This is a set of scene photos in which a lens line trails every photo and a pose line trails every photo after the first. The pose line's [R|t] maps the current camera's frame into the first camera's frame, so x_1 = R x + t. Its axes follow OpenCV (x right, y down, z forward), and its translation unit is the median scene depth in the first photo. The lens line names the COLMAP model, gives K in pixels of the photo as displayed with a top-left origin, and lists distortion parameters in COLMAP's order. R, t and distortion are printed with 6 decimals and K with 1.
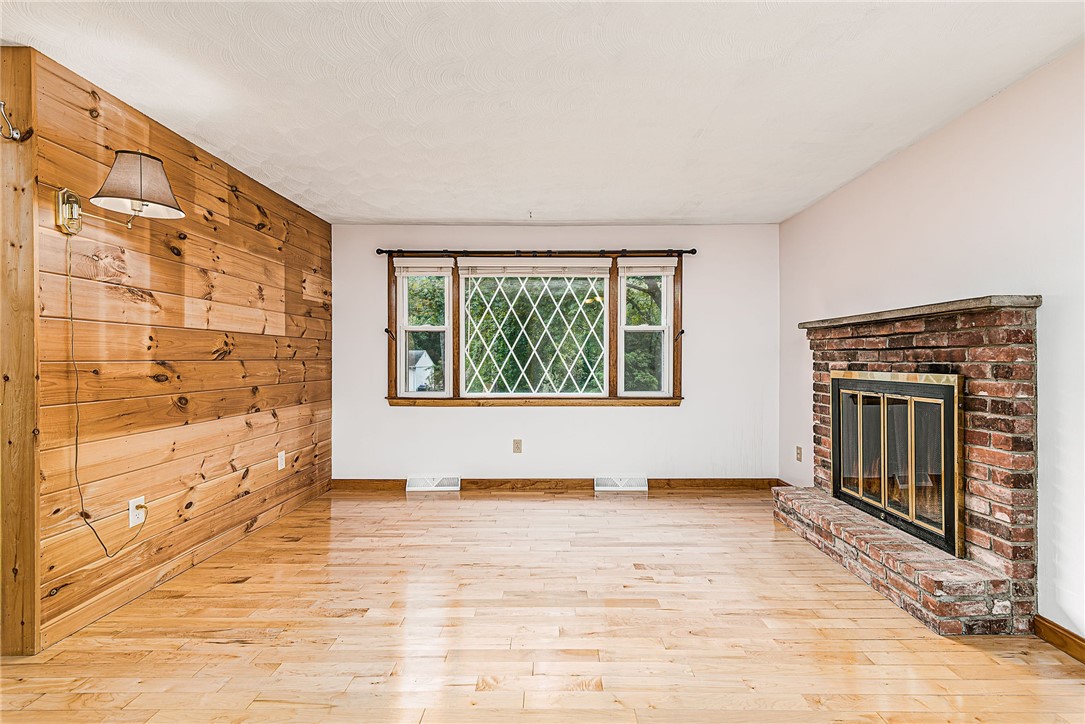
lens RADIAL K [[499.5, 0, 554.0], [0, 499.5, 361.2], [0, 0, 1]] dist [0.014266, -0.000171]
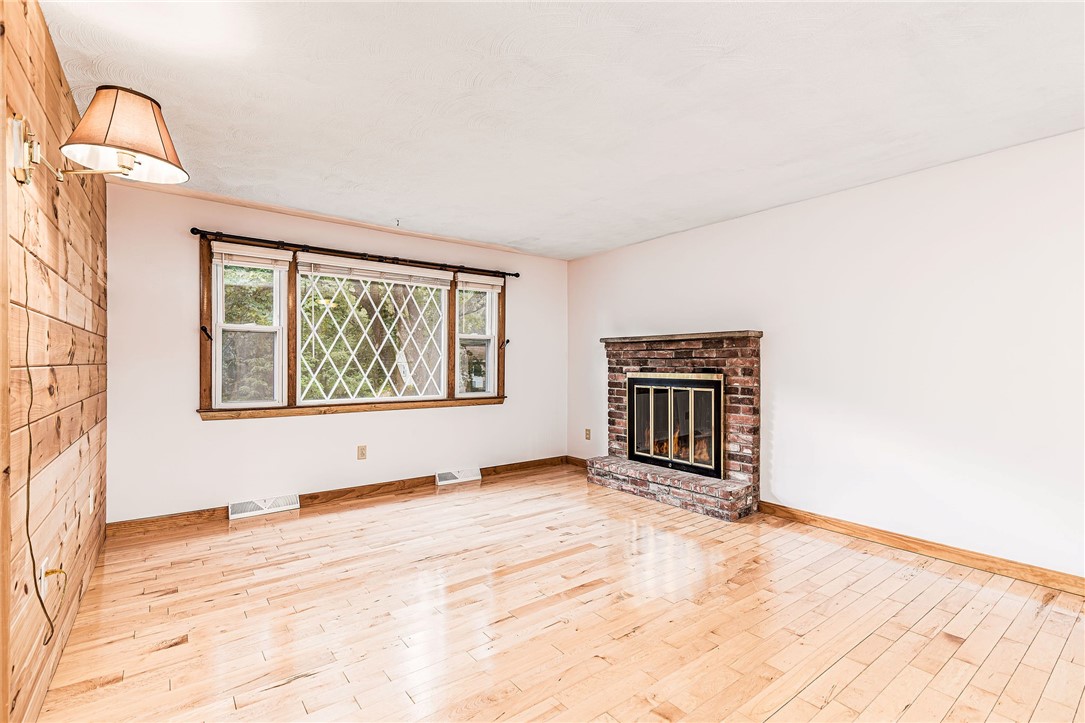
lens RADIAL K [[493.1, 0, 544.7], [0, 493.1, 365.4], [0, 0, 1]] dist [0.020652, -0.005550]
pose [[0.794641, 0.000453, 0.607080, -0.603218], [-0.000647, 1.000000, 0.000102, -0.001923], [-0.607080, -0.000474, 0.794641, 0.018493]]
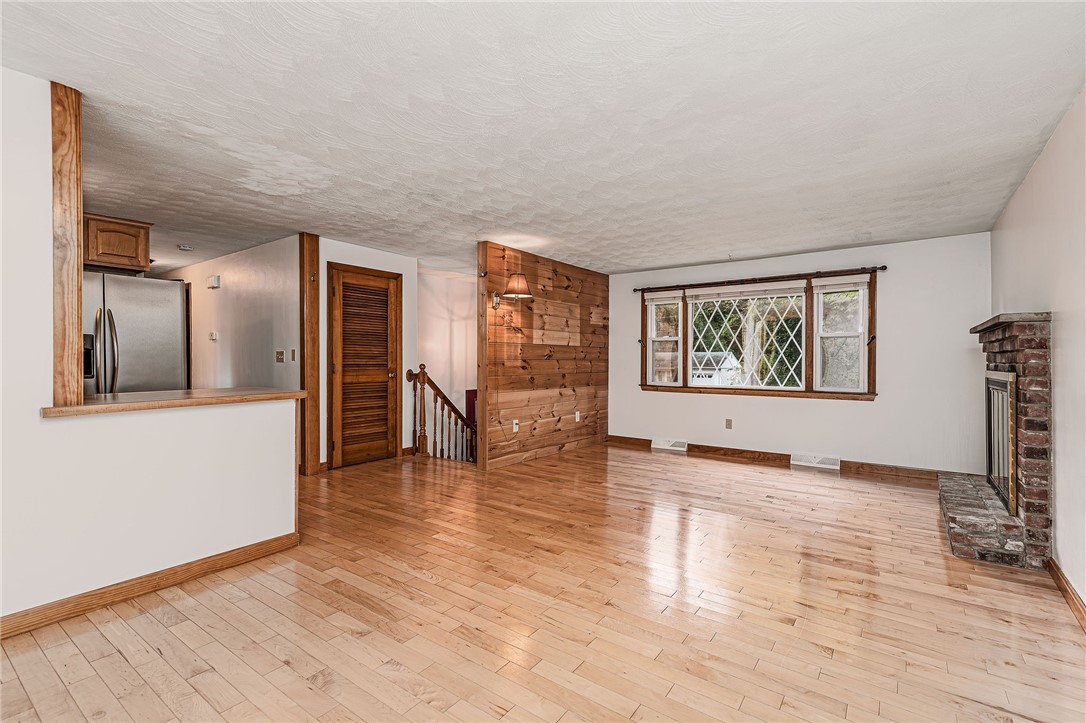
lens RADIAL K [[492.2, 0, 538.3], [0, 492.2, 361.1], [0, 0, 1]] dist [0.017235, 0.000020]
pose [[0.800740, 0.005403, -0.598987, 0.504854], [-0.007140, 0.999974, -0.000525, 0.005284], [0.598969, 0.004697, 0.800758, -0.620956]]
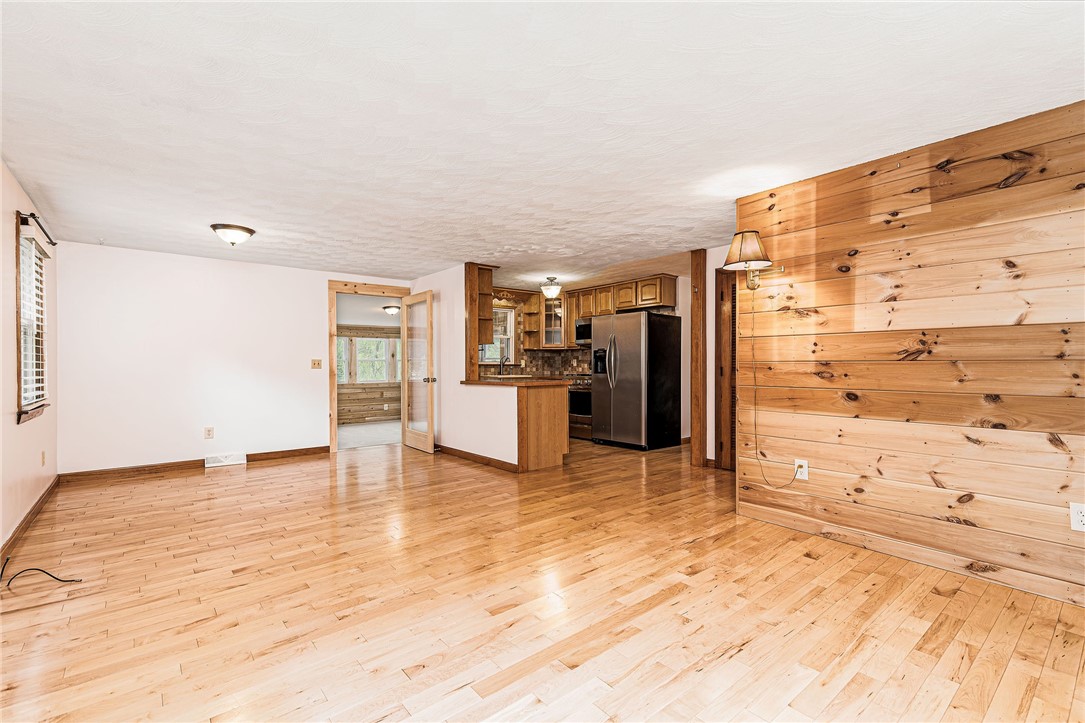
lens RADIAL K [[488.2, 0, 545.1], [0, 488.2, 363.7], [0, 0, 1]] dist [0.016336, -0.000103]
pose [[-0.772541, 0.003081, -0.634958, 0.501582], [0.000148, 0.999989, 0.004673, -0.000632], [0.634965, 0.003516, -0.772533, 1.380076]]
